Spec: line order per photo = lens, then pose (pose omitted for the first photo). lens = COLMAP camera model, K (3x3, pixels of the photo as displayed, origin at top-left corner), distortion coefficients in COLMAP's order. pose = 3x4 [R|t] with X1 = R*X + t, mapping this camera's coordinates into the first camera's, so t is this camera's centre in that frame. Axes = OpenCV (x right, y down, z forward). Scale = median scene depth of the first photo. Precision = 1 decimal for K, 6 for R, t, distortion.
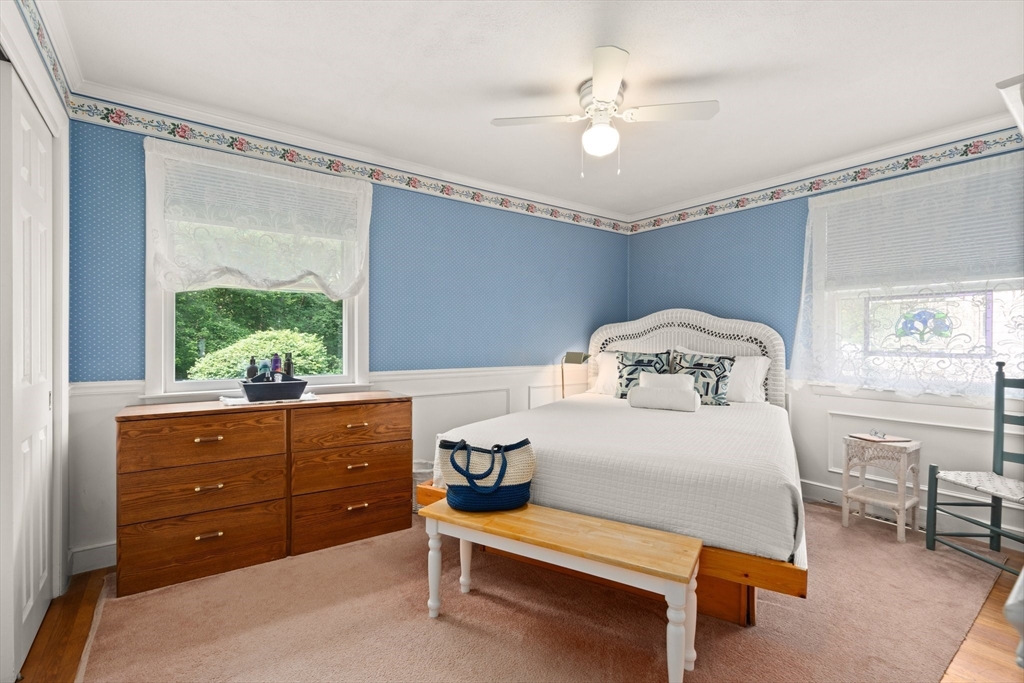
lens RADIAL K [[463.3, 0, 515.2], [0, 463.3, 340.5], [0, 0, 1]] dist [-0.004610, 0.001910]
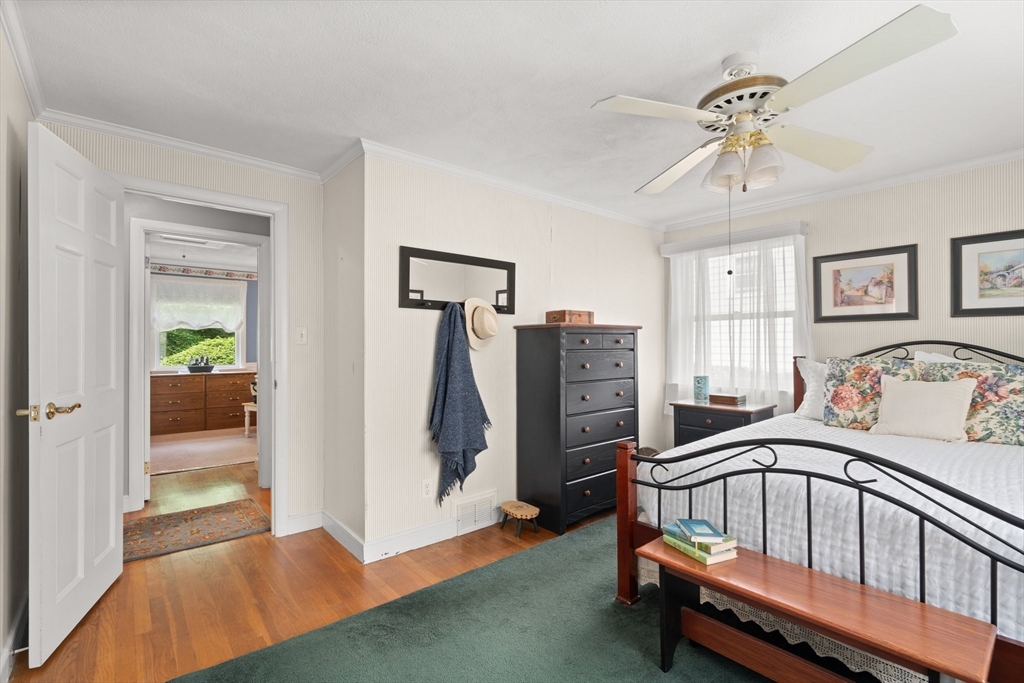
lens RADIAL K [[463.3, 0, 512.8], [0, 463.3, 339.7], [0, 0, 1]] dist [-0.004610, 0.001910]
pose [[0.997891, -0.002755, 0.064851, 0.990978], [0.003284, 0.999962, -0.008057, -0.027324], [-0.064826, 0.008253, 0.997862, -1.592814]]
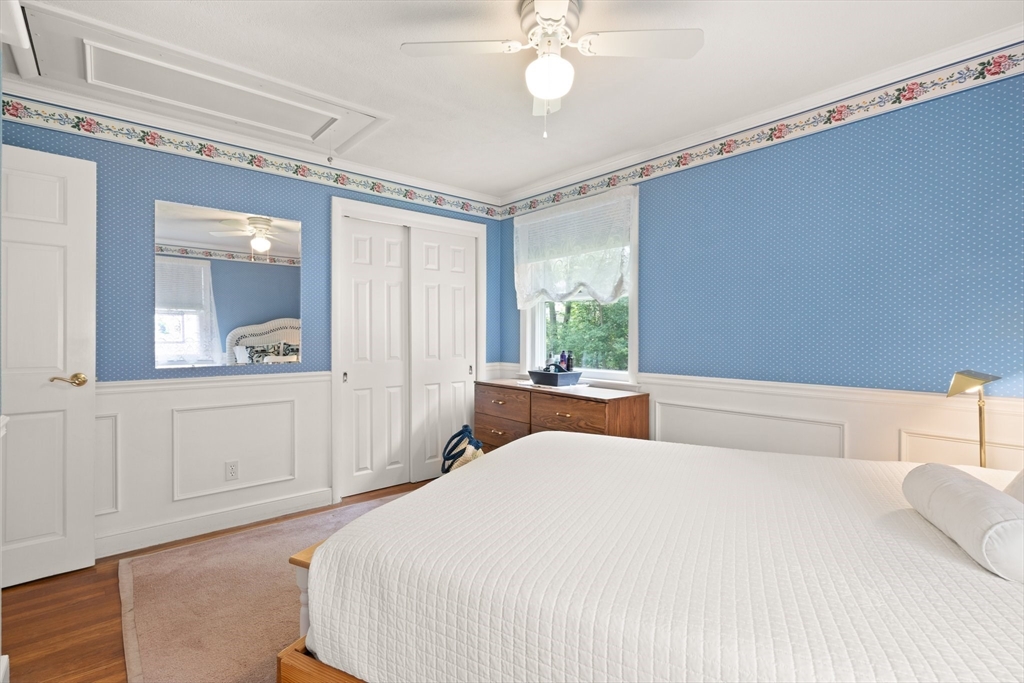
lens RADIAL K [[463.3, 0, 511.4], [0, 463.3, 338.8], [0, 0, 1]] dist [-0.004610, 0.001910]
pose [[0.086676, -0.003623, -0.996230, 0.750483], [-0.007872, 0.999960, -0.004321, 0.001797], [0.996205, 0.008217, 0.086644, 0.733323]]
